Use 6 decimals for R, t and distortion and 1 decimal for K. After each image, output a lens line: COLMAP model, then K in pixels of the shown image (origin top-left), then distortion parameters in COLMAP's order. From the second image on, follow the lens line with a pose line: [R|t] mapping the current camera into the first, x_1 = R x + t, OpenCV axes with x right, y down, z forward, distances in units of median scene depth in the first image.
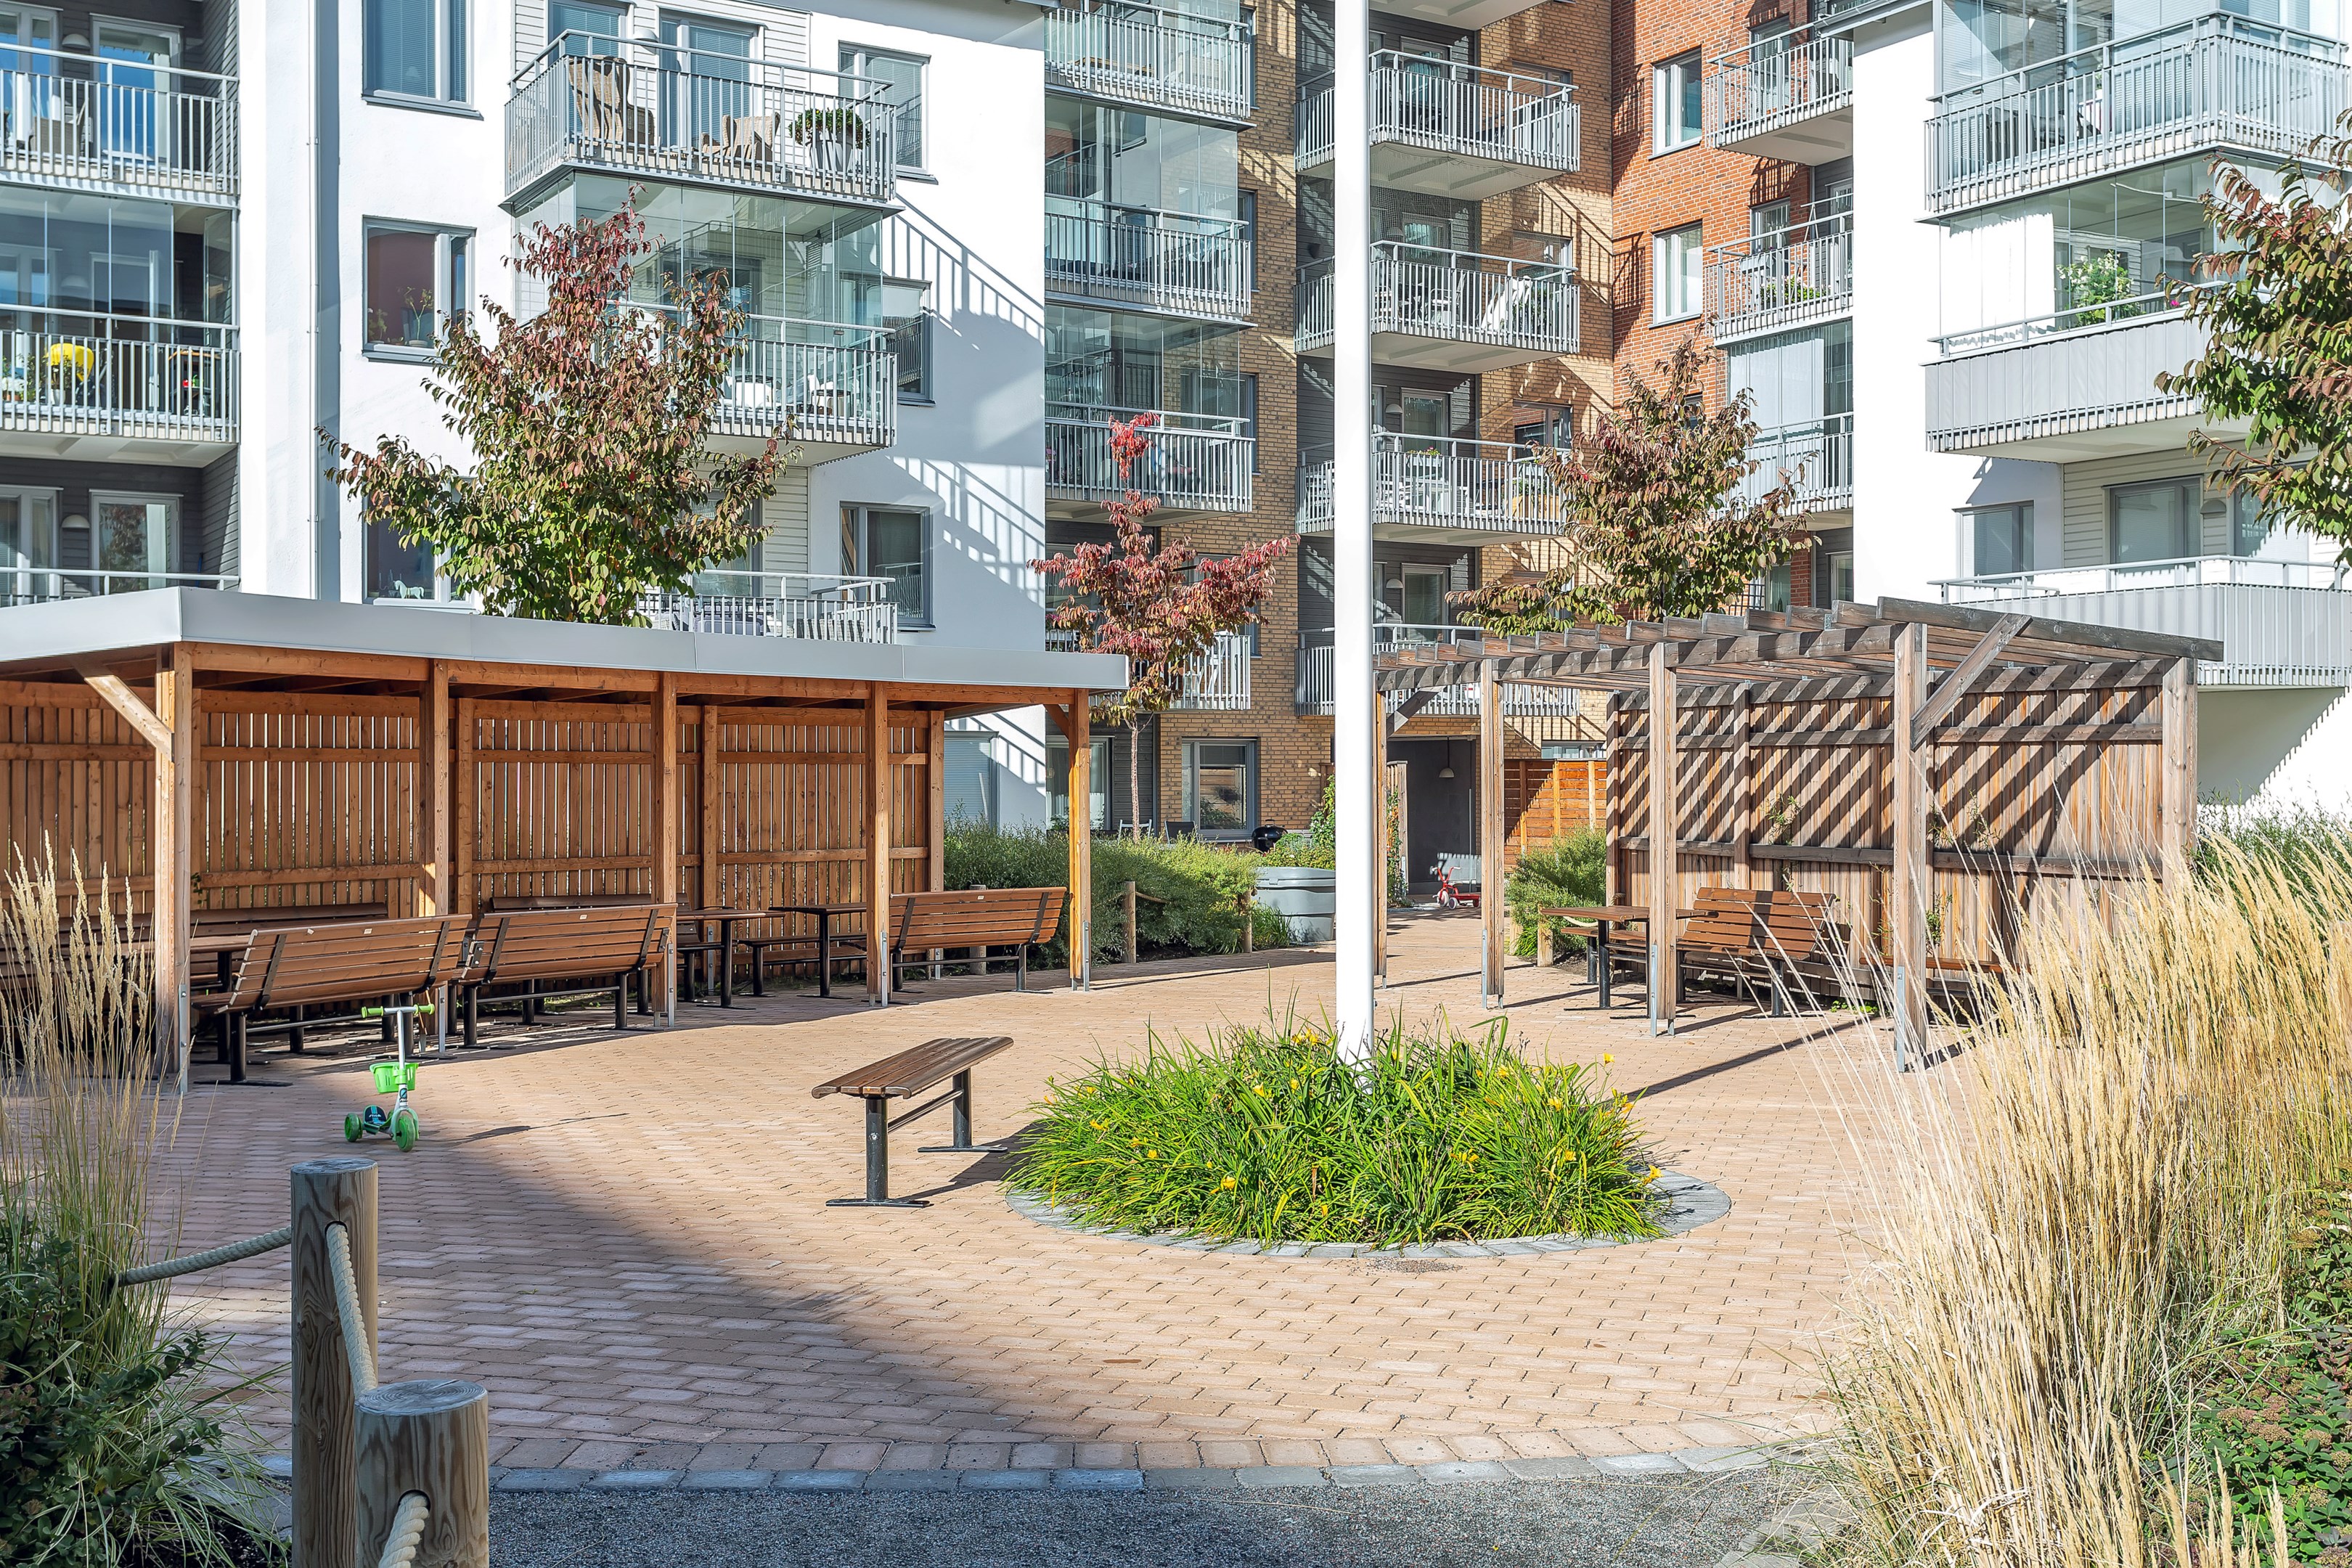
lens RADIAL K [[2398.2, 0, 1175.5], [0, 2398.2, 774.8], [0, 0, 1]] dist [-0.013249, 0.000000]
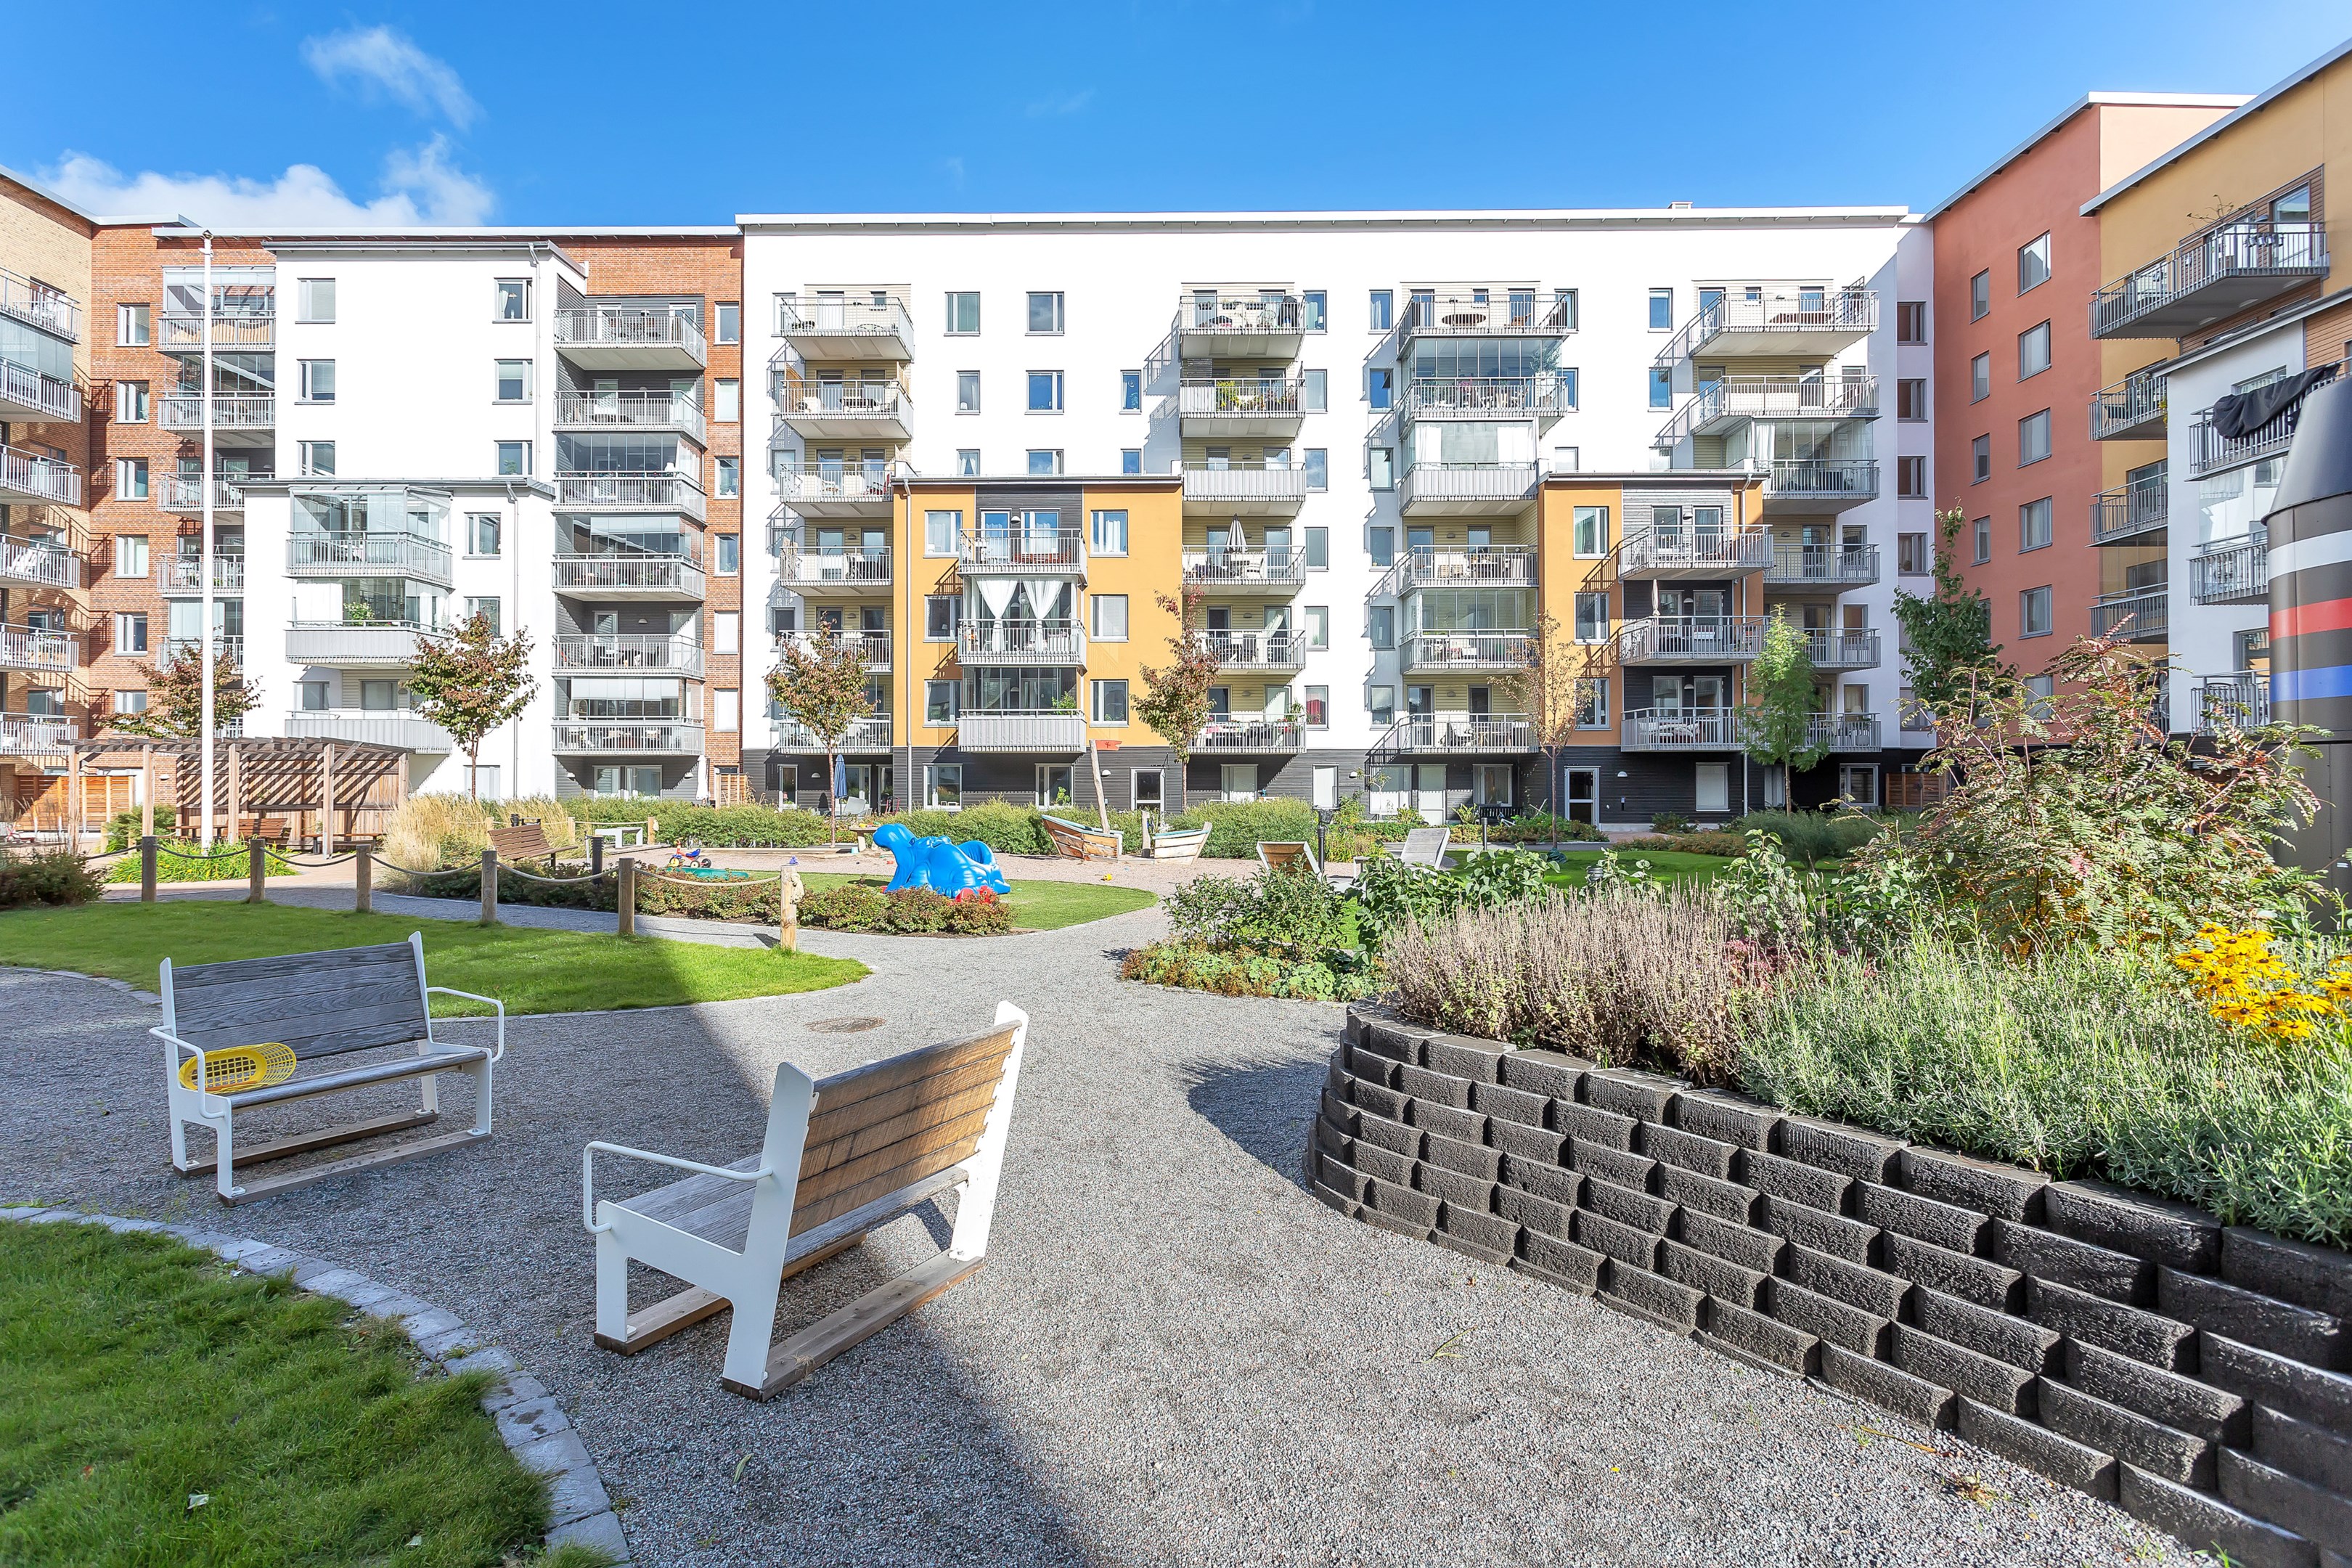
lens RADIAL K [[1164.0, 0, 1171.9], [0, 1164.0, 772.9], [0, 0, 1]] dist [-0.002160, 0.000213]
pose [[0.534031, 0.008471, 0.845423, -0.265697], [0.000495, 0.999947, -0.010332, 0.002418], [-0.845465, 0.005936, 0.533998, -0.553950]]
